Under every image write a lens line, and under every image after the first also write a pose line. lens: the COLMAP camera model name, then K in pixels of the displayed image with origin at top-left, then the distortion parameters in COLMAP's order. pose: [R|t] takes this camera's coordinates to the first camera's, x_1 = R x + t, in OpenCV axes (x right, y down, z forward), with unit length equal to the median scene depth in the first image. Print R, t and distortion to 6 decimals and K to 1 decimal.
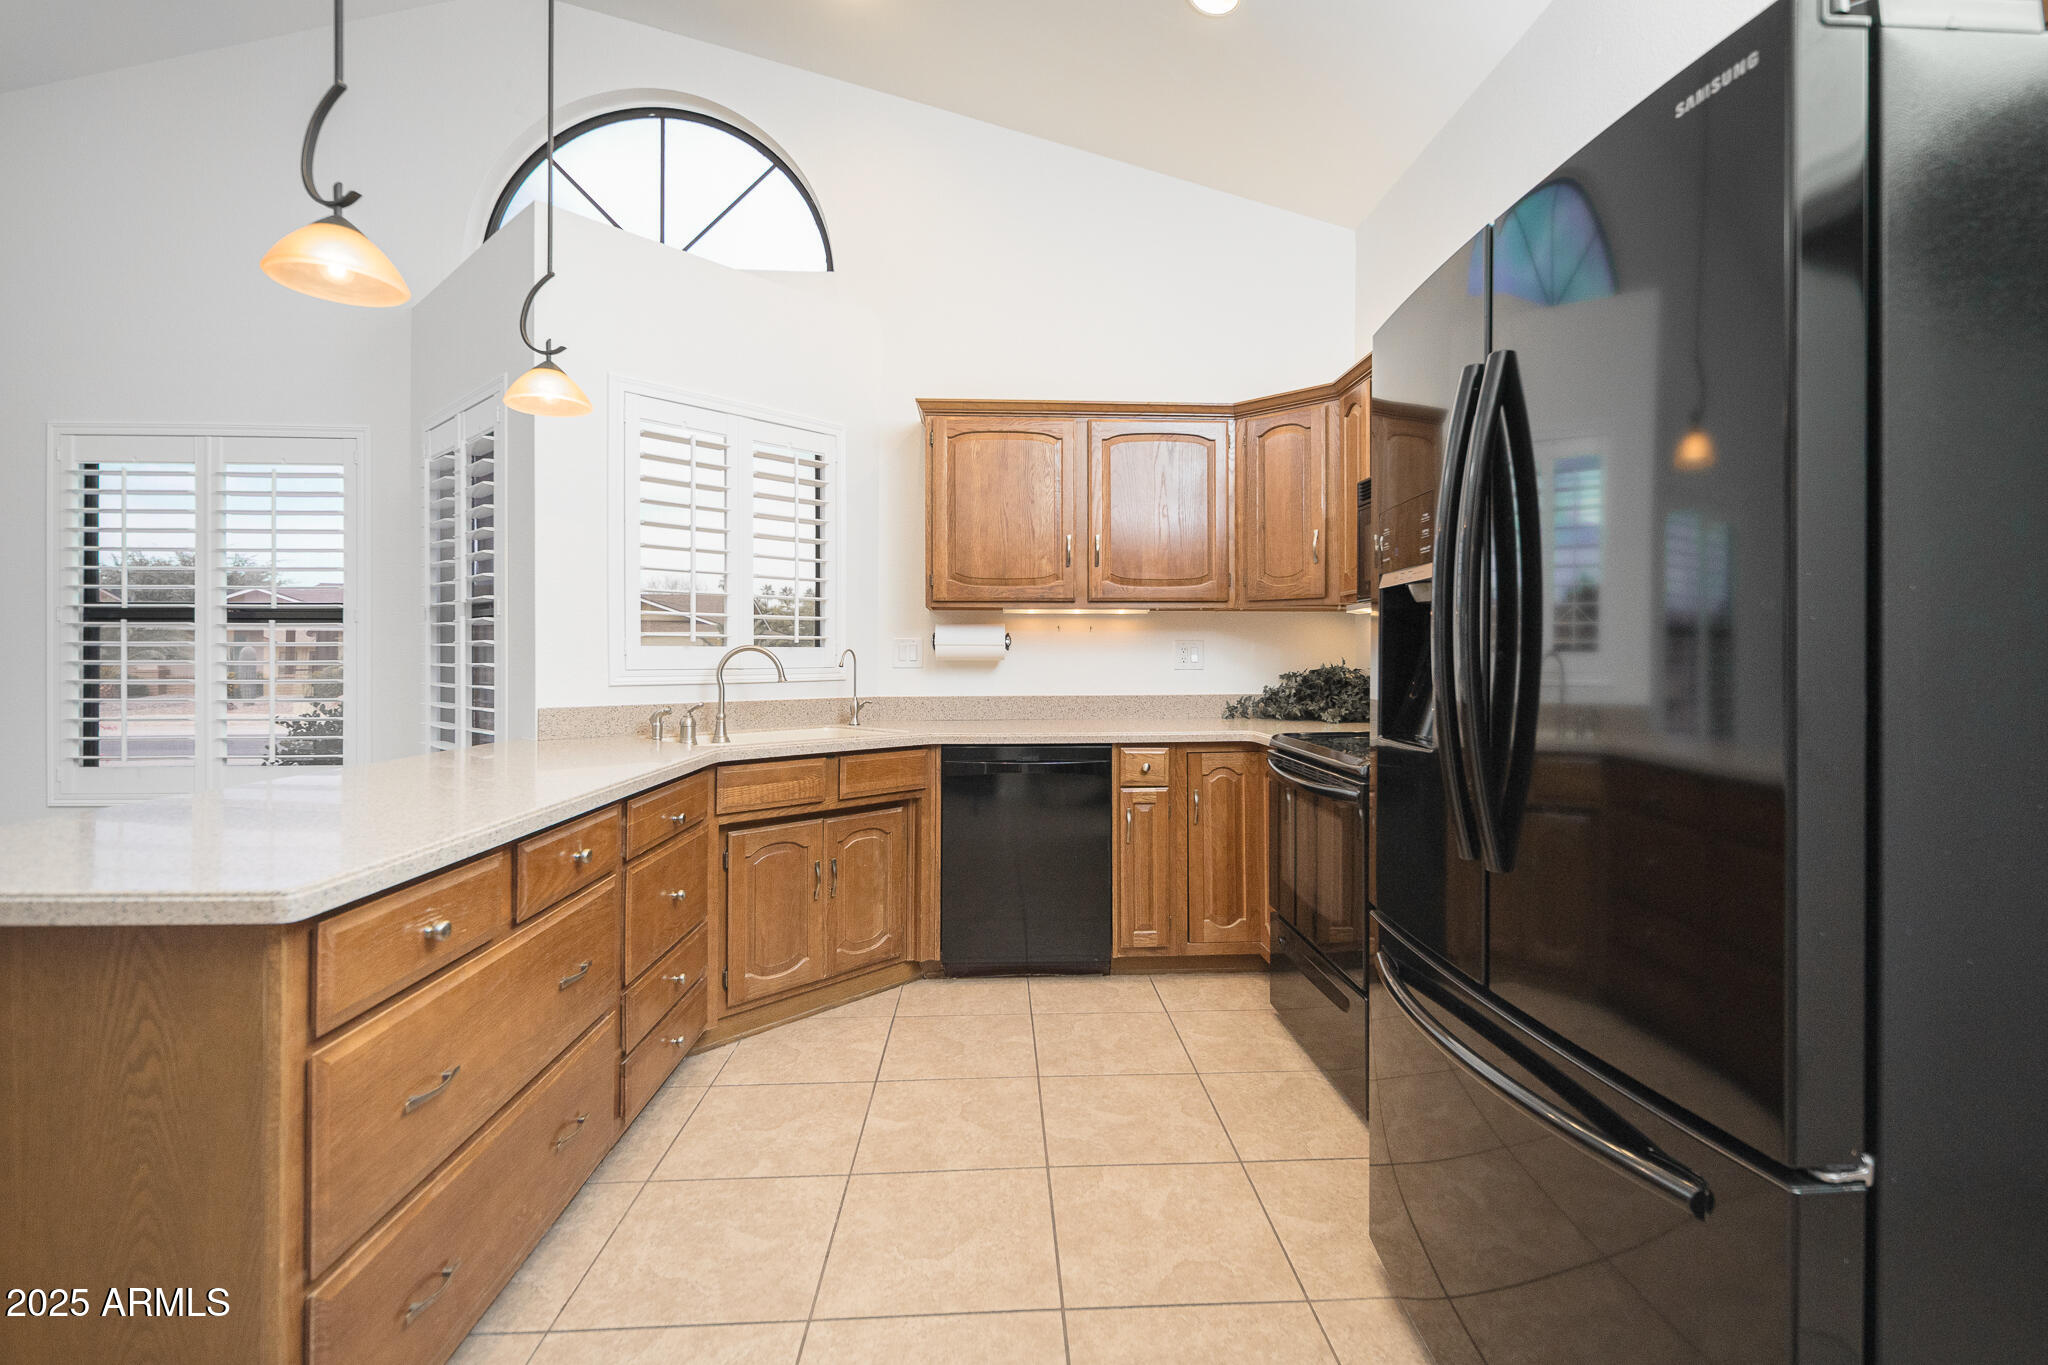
lens RADIAL K [[906.0, 0, 1045.0], [0, 906.0, 656.4], [0, 0, 1]] dist [0.001110, -0.000506]
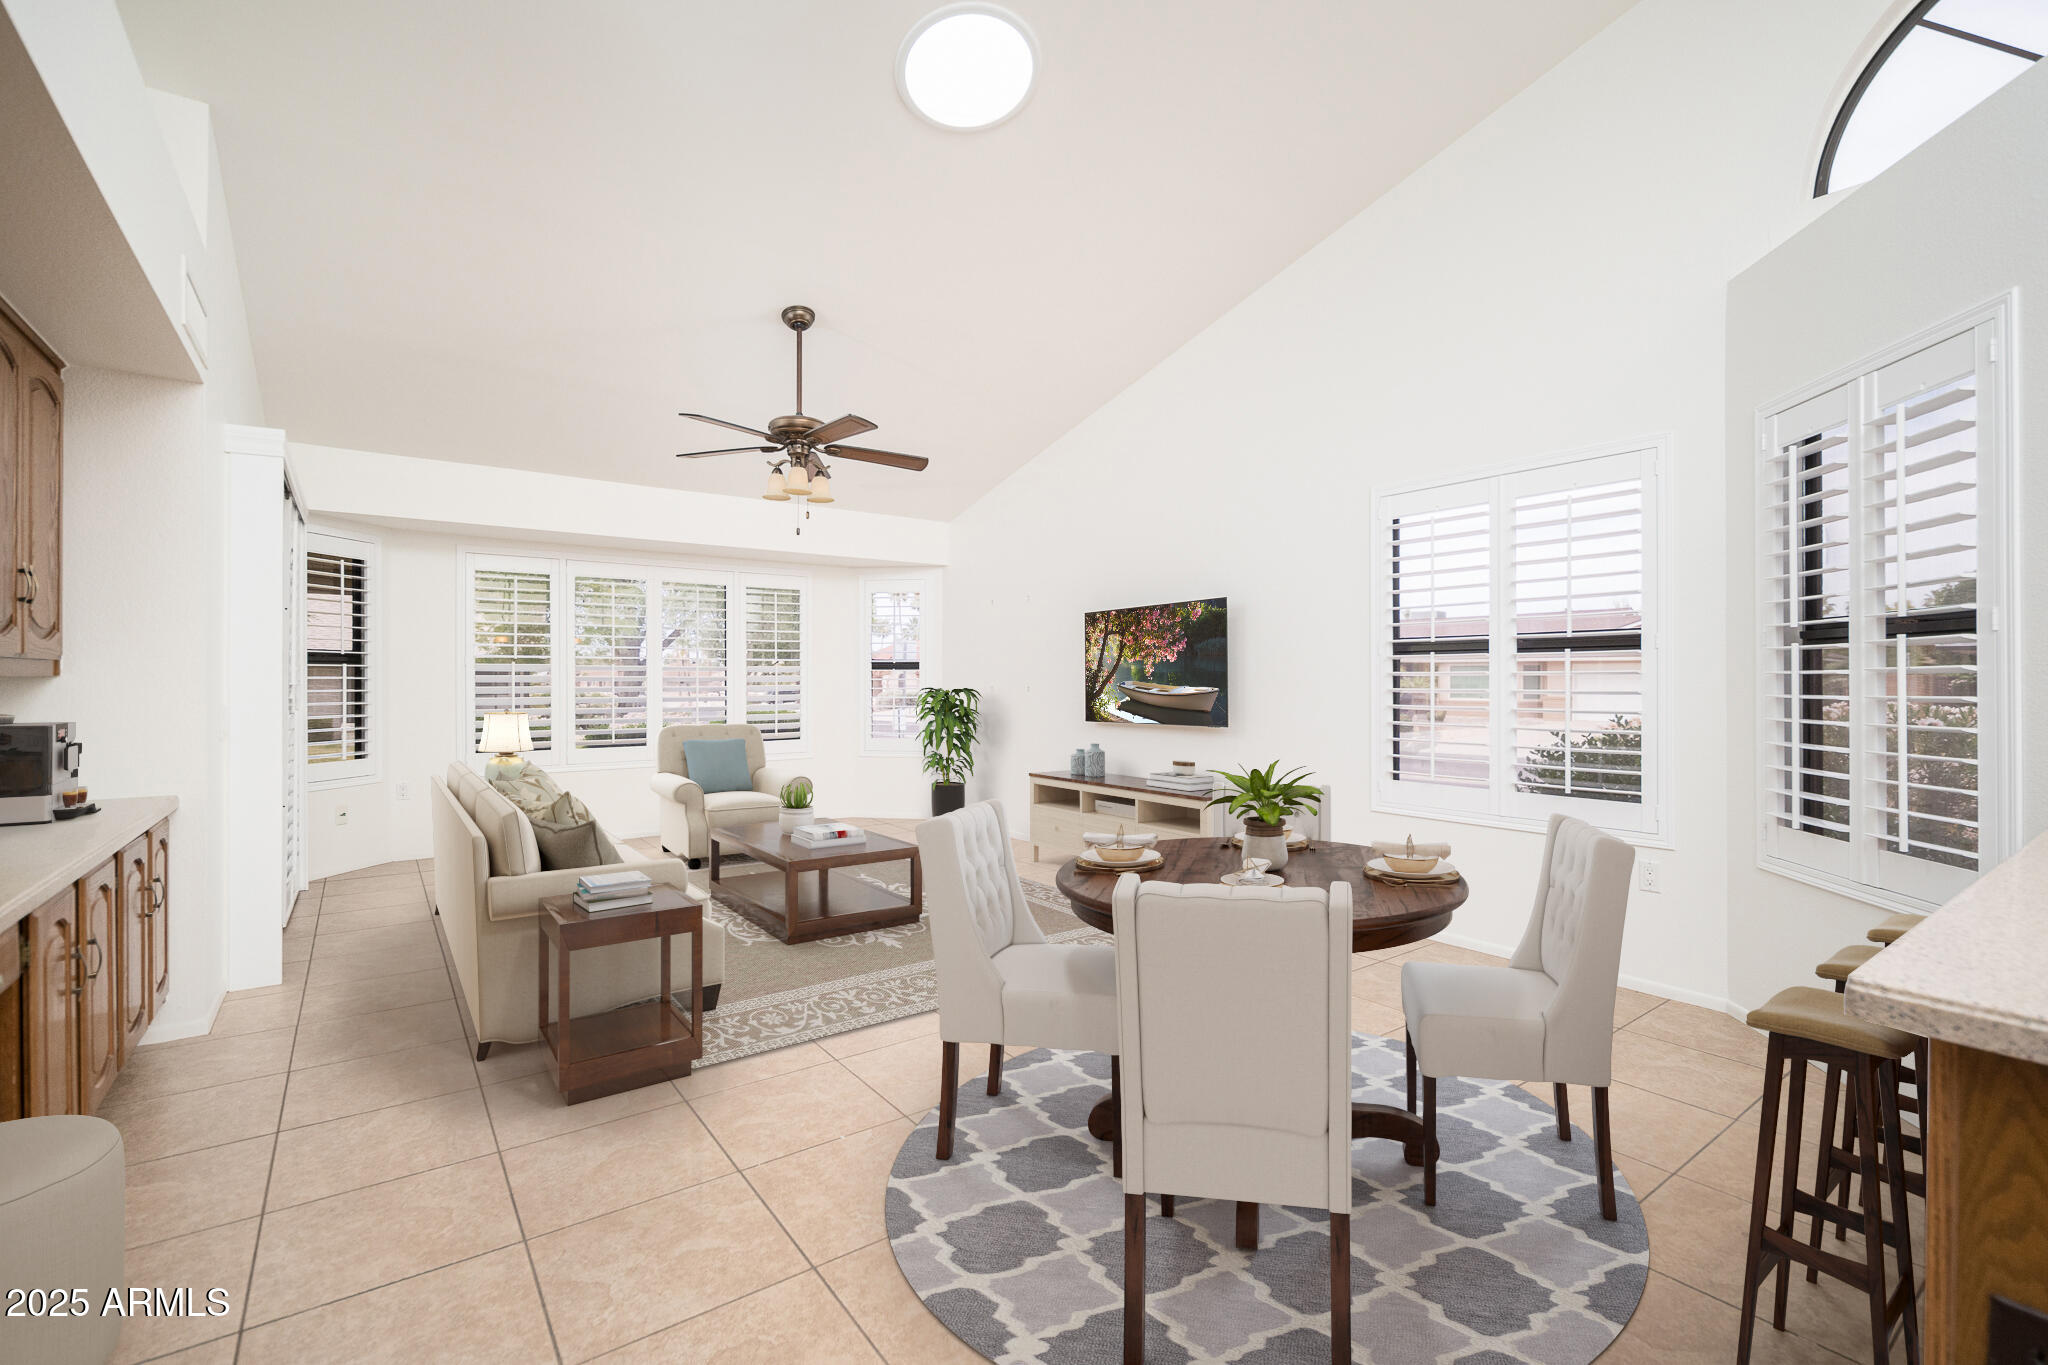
lens RADIAL K [[911.2, 0, 1047.8], [0, 911.2, 678.0], [0, 0, 1]] dist [0.001527, 0.000276]
pose [[0.554840, -0.004668, -0.831944, -0.389157], [-0.001600, 0.999976, -0.006677, -0.000494], [0.831955, 0.005036, 0.554820, -0.023274]]
